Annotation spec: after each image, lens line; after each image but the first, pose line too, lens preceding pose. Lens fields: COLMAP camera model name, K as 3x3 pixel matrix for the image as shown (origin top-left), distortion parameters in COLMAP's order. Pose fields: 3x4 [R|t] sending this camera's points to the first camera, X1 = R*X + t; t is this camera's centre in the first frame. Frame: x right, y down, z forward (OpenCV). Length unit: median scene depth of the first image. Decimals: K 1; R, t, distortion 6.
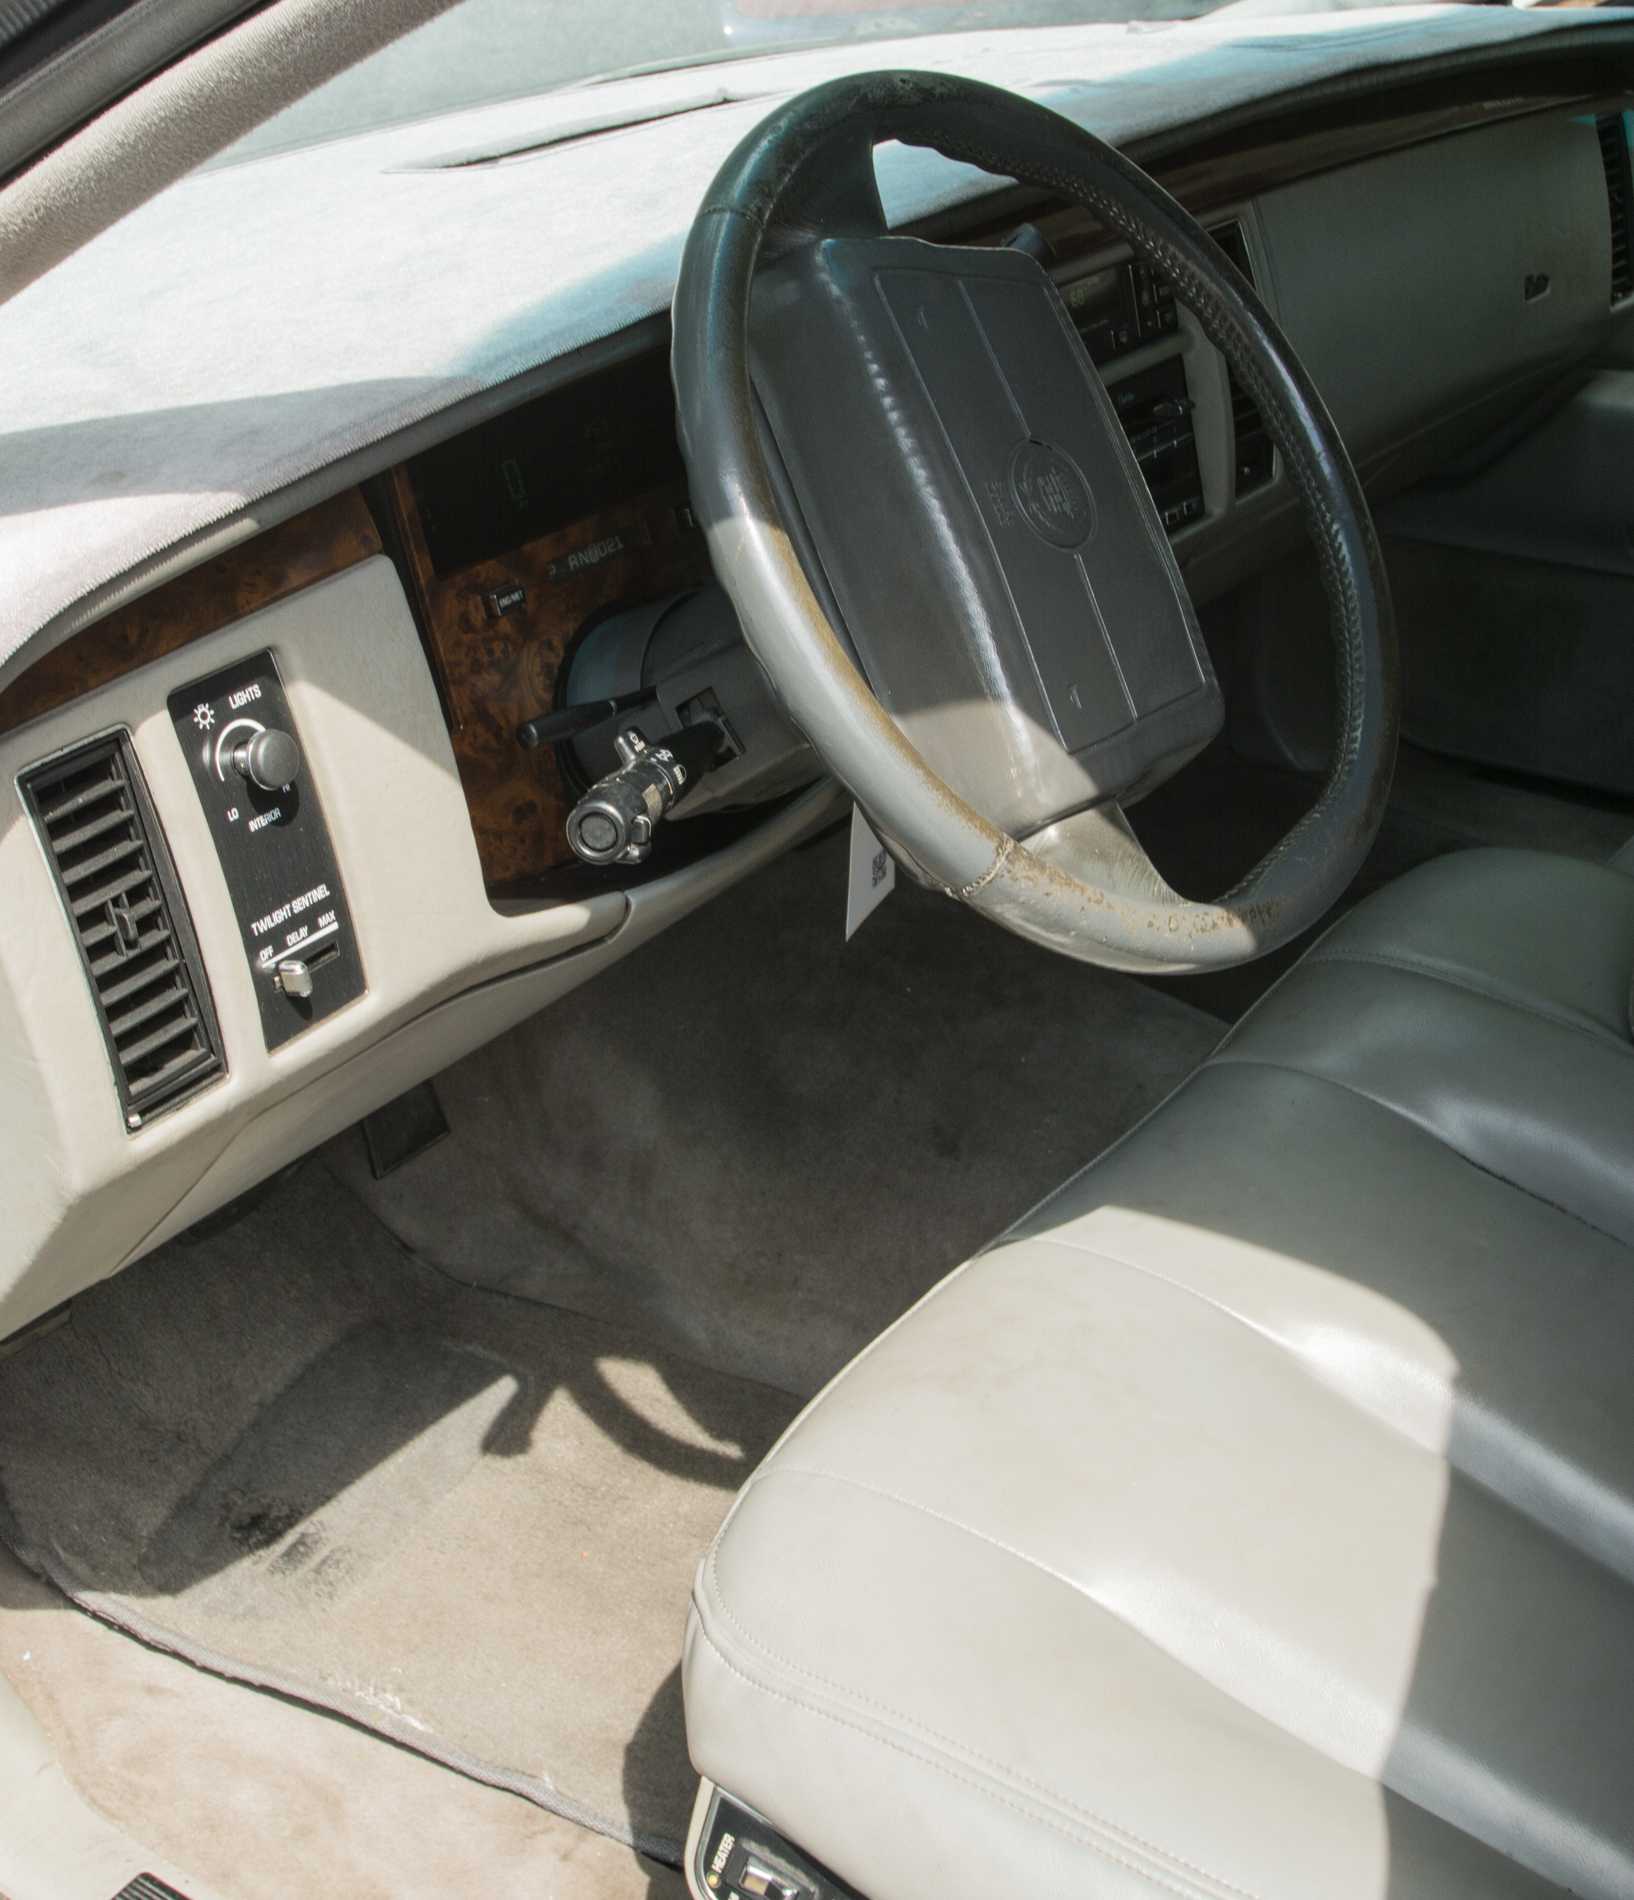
lens RADIAL K [[3114.5, 0, 817.0], [0, 3114.5, 950.0], [0, 0, 1]] dist [-0.065353, 0.097299]
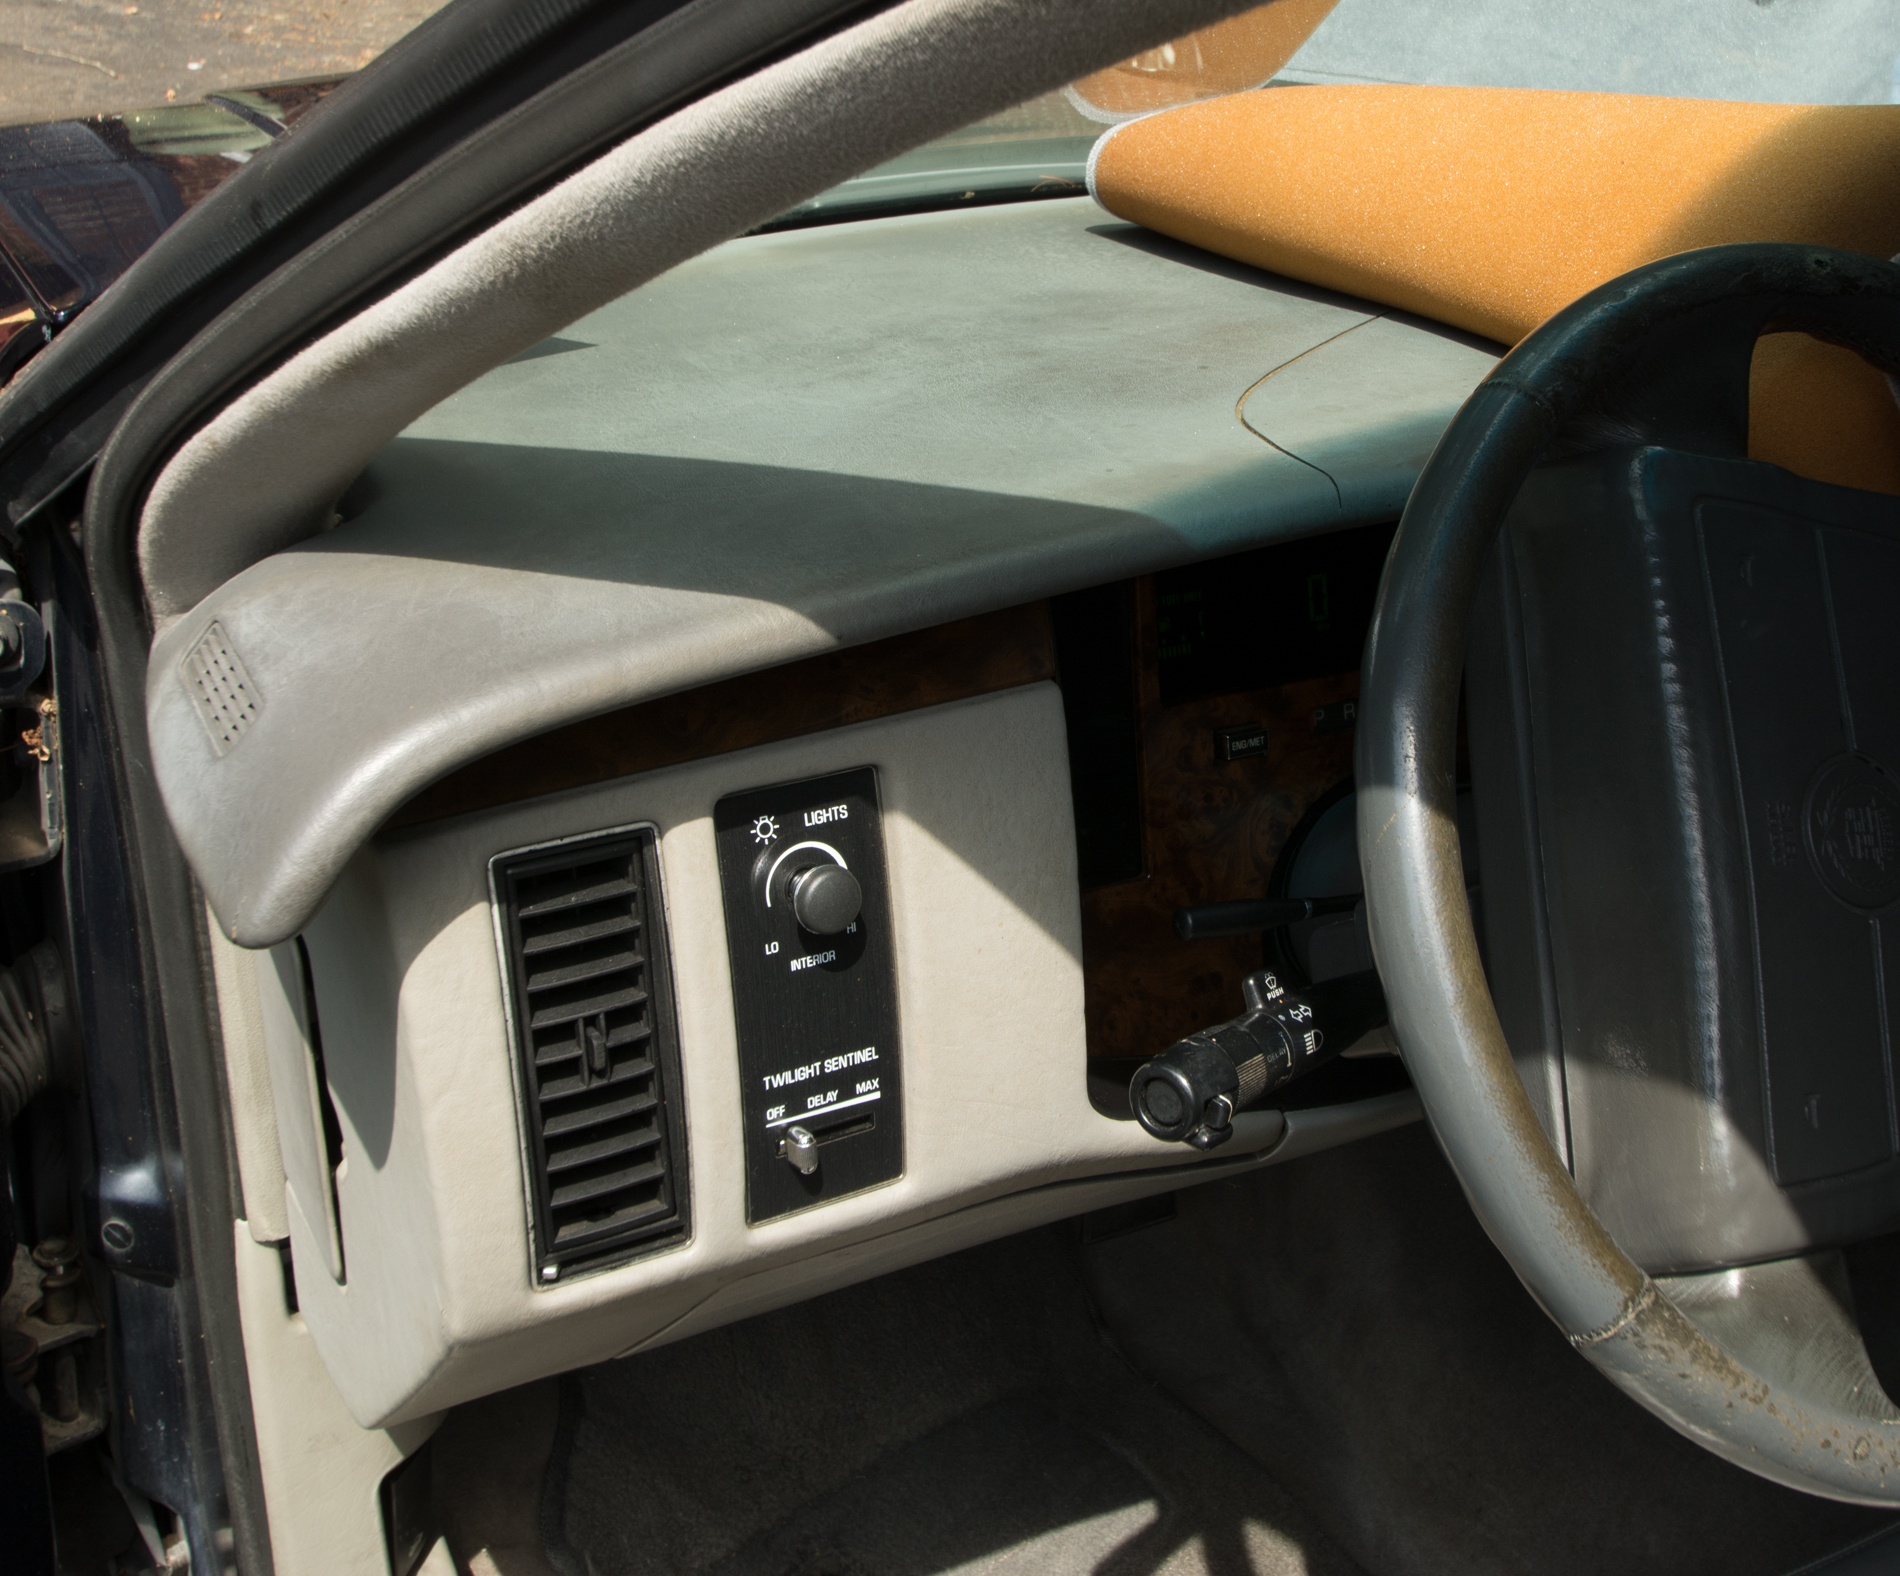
lens RADIAL K [[2752.3, 0, 952.9], [0, 2752.3, 636.1], [0, 0, 1]] dist [-0.078588, 0.082024]
pose [[0.911022, 0.243389, -0.332867, 0.085332], [-0.264058, 0.964347, -0.017580, -0.125488], [0.316720, 0.103912, 0.942810, 0.302184]]
